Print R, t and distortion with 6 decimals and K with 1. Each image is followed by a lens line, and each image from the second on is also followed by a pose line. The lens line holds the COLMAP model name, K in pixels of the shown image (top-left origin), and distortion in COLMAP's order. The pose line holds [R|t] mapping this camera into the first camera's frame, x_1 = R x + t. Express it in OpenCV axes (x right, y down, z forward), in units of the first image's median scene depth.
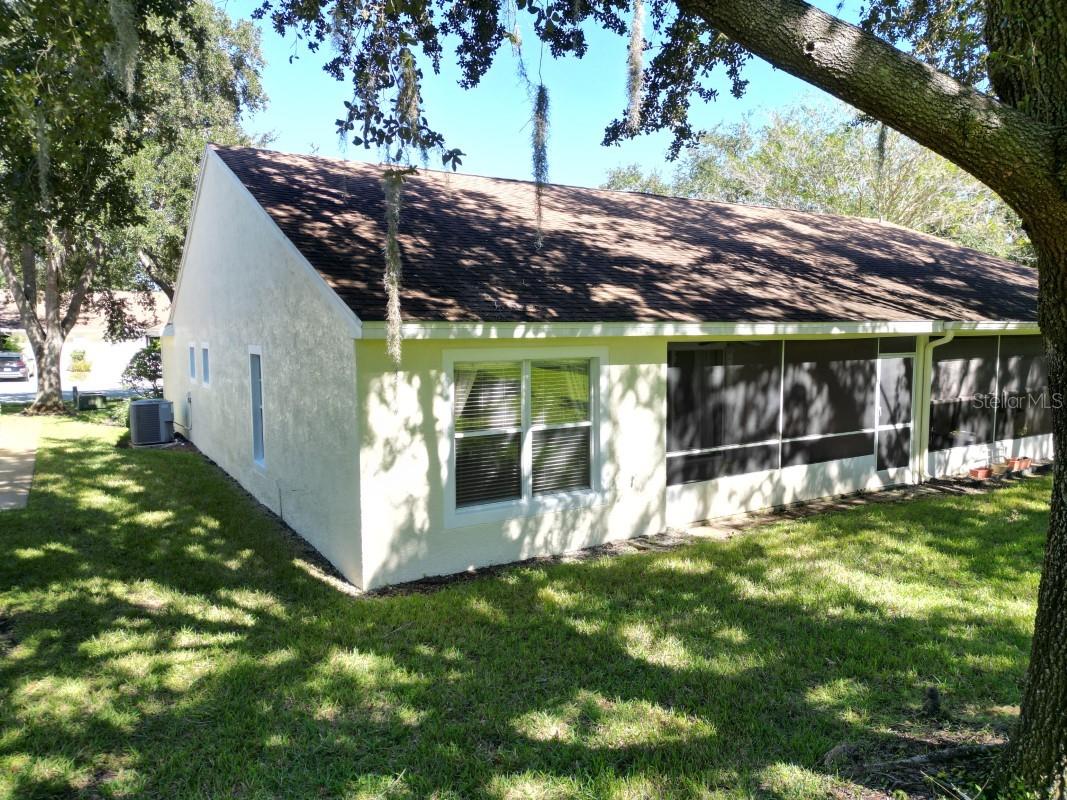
lens RADIAL K [[743.9, 0, 531.7], [0, 743.9, 399.0], [0, 0, 1]] dist [0.096274, -0.103830]
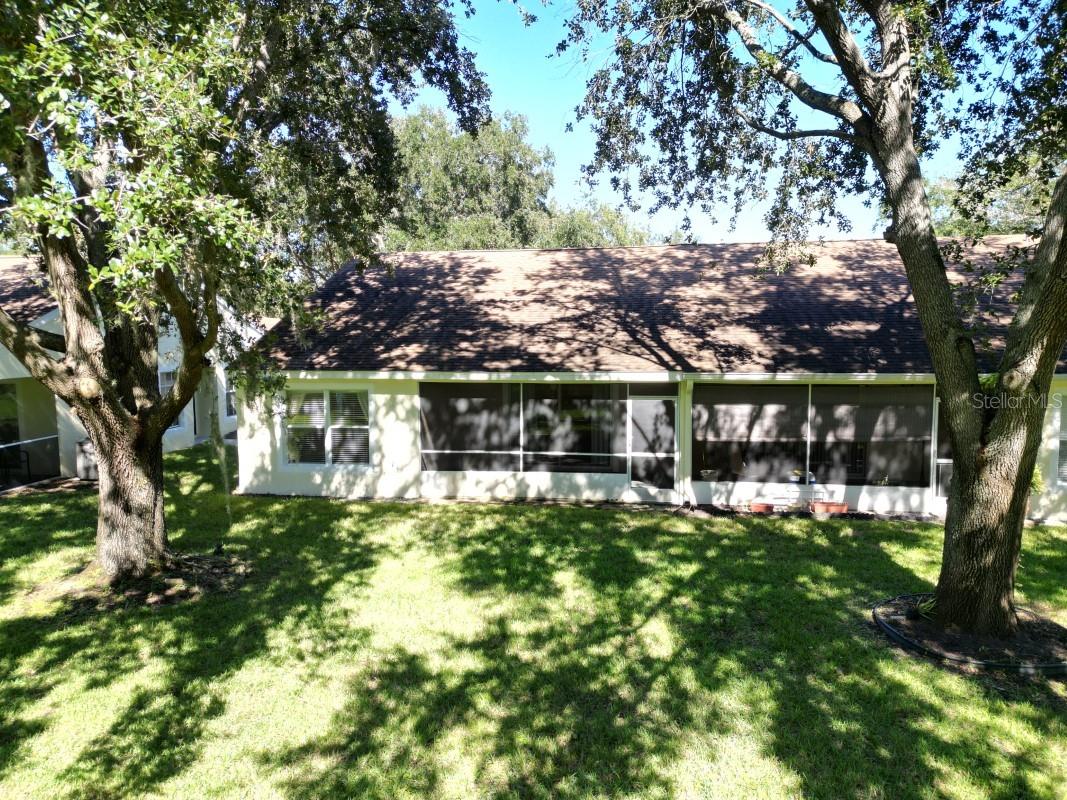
lens RADIAL K [[743.9, 0, 531.7], [0, 743.9, 399.0], [0, 0, 1]] dist [0.096274, -0.103830]
pose [[0.757568, 0.051098, -0.650753, 1.271616], [-0.061080, 0.998106, 0.007267, -0.058675], [0.649892, 0.034243, 0.759255, -0.082171]]
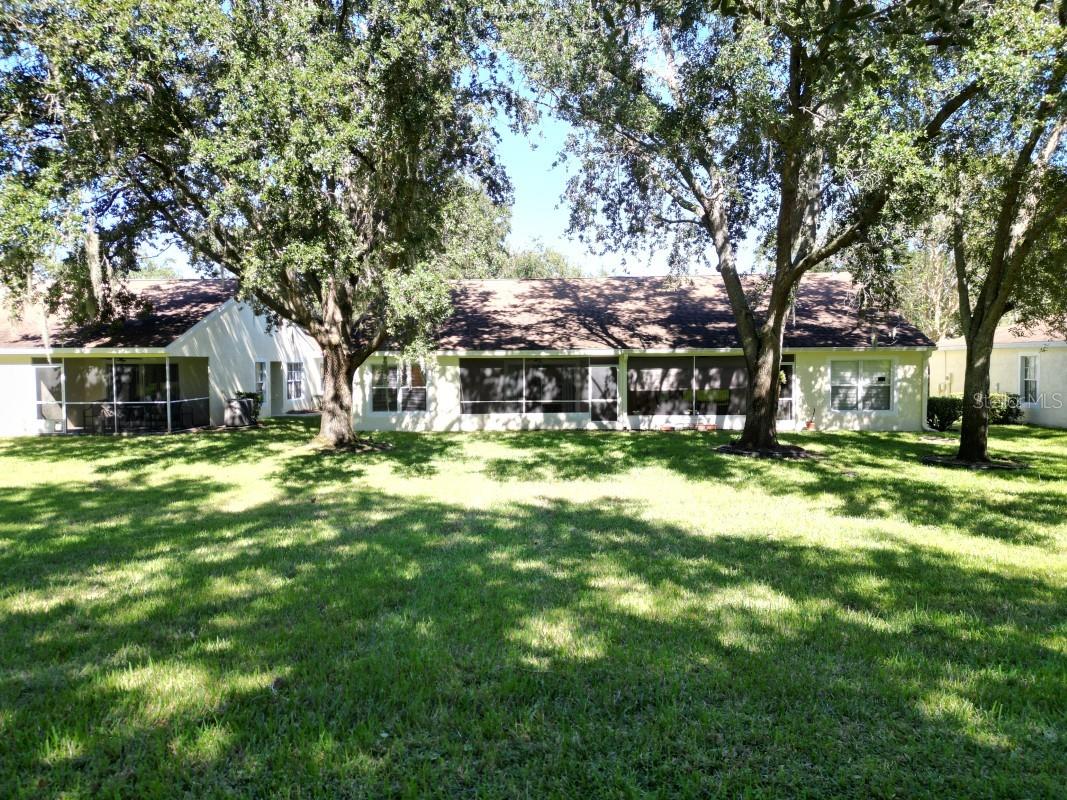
lens RADIAL K [[764.5, 0, 533.5], [0, 764.5, 400.0], [0, 0, 1]] dist [0.156916, -0.000406]
pose [[0.821411, 0.011784, -0.570214, 1.713551], [-0.049802, 0.997450, -0.051127, 0.173678], [0.568158, 0.070394, 0.819903, -0.946254]]
